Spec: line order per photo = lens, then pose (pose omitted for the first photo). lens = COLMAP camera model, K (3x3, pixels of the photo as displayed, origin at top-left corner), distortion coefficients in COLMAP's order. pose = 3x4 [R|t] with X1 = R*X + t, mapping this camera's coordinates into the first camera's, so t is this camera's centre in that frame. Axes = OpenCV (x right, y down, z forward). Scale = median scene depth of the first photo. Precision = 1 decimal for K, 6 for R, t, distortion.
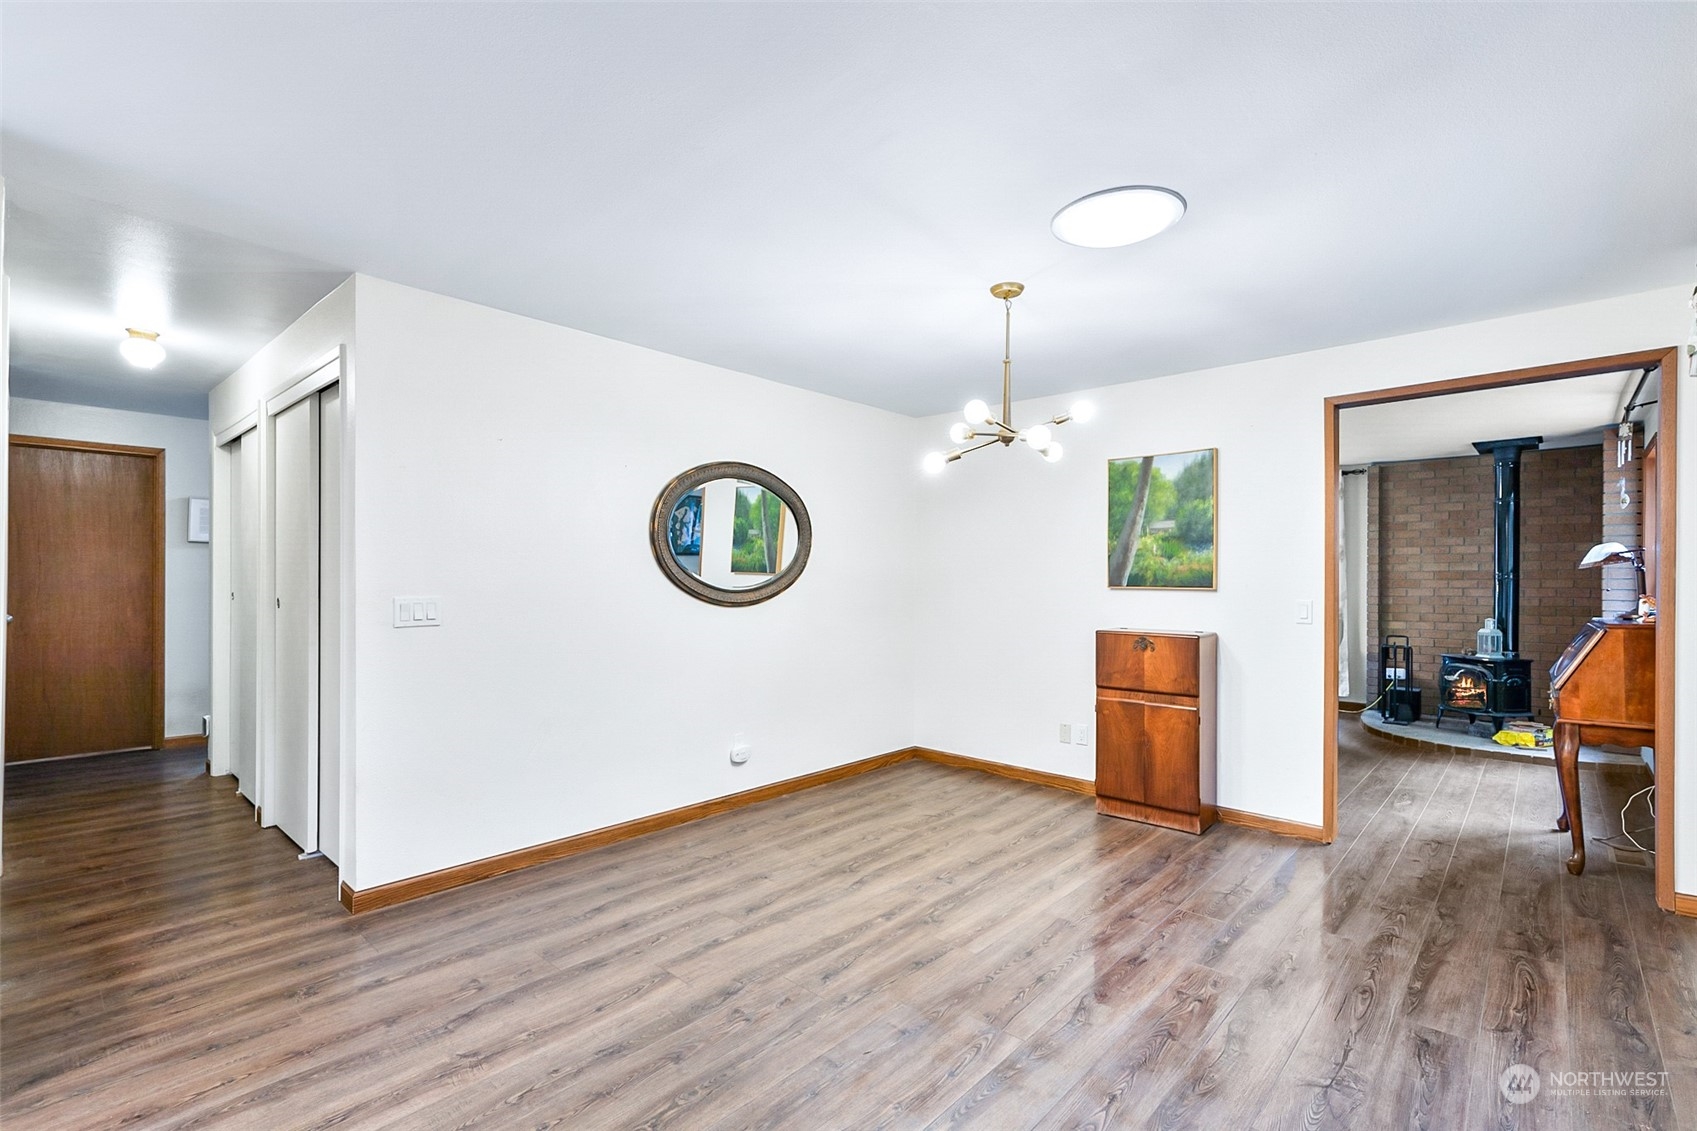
lens RADIAL K [[776.2, 0, 849.4], [0, 776.2, 574.4], [0, 0, 1]] dist [0.002449, 0.000362]
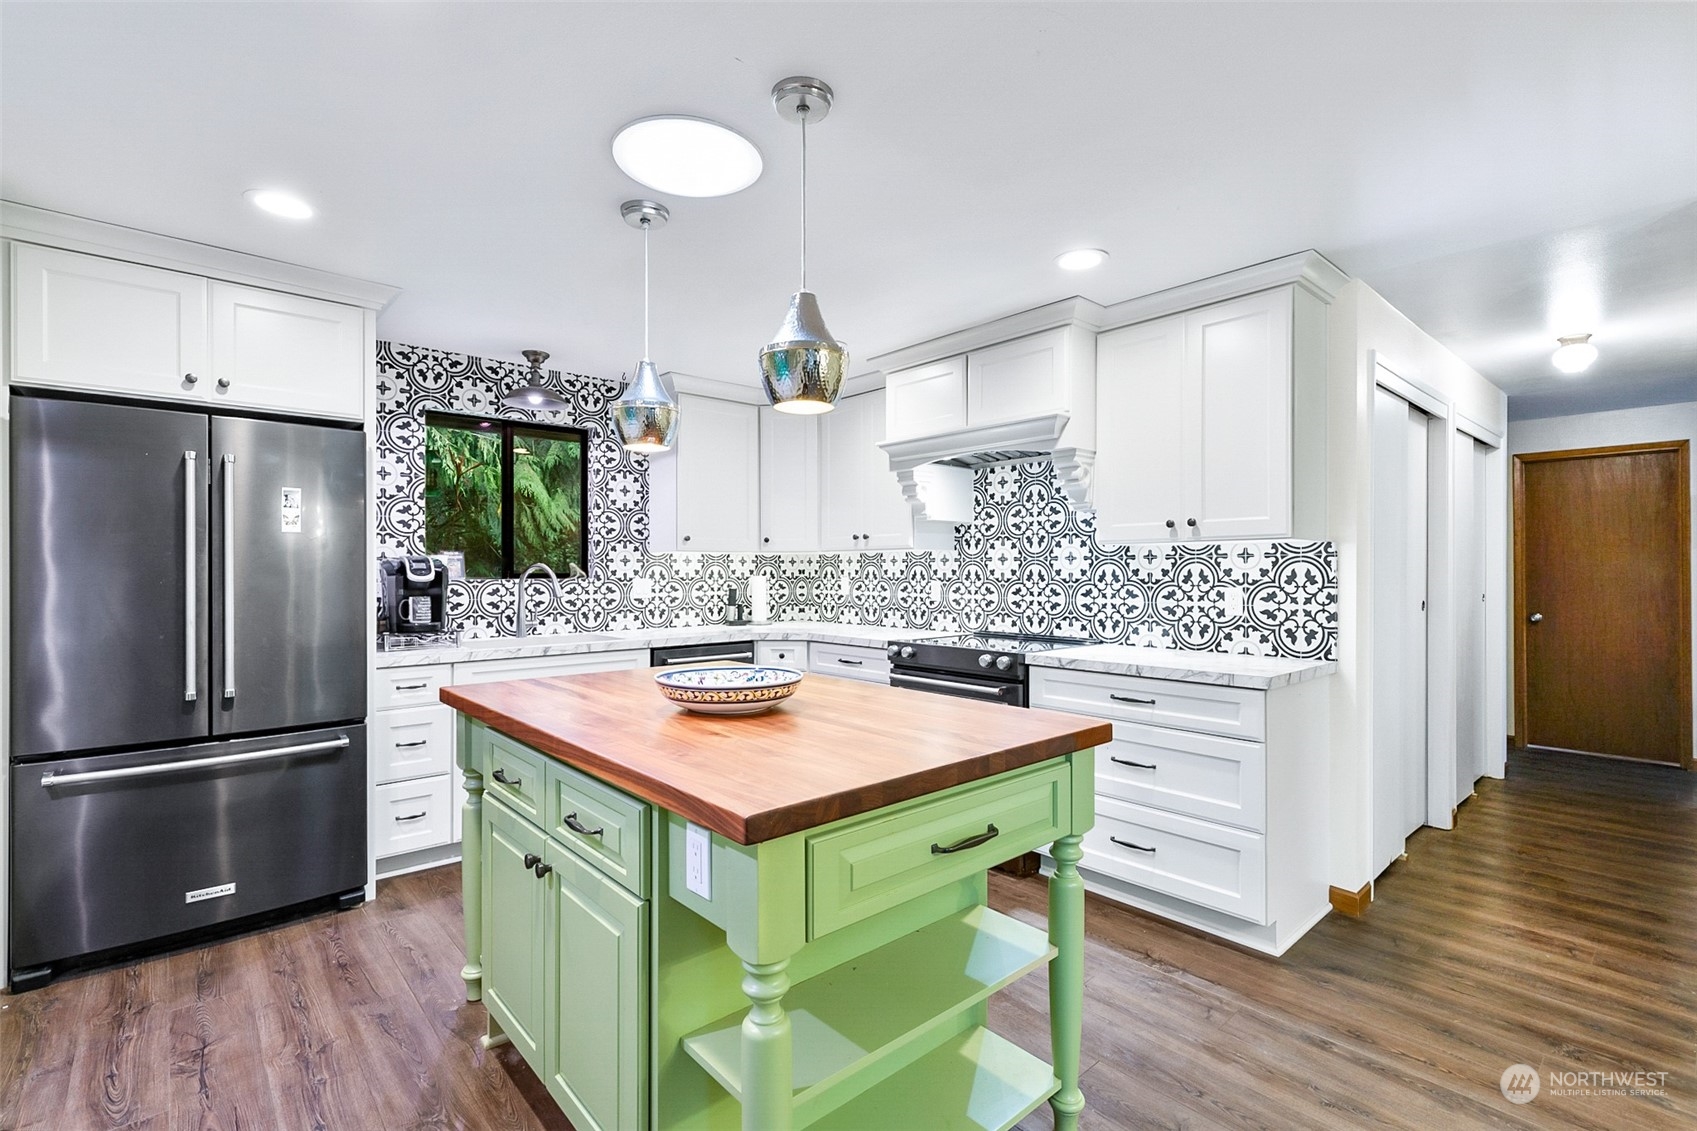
lens RADIAL K [[776.2, 0, 850.0], [0, 776.2, 568.4], [0, 0, 1]] dist [0.002449, 0.000362]
pose [[-0.112371, -0.006082, -0.993648, 0.187460], [0.001603, 0.999979, -0.006302, -0.009184], [0.993665, -0.002301, -0.112359, 0.181653]]
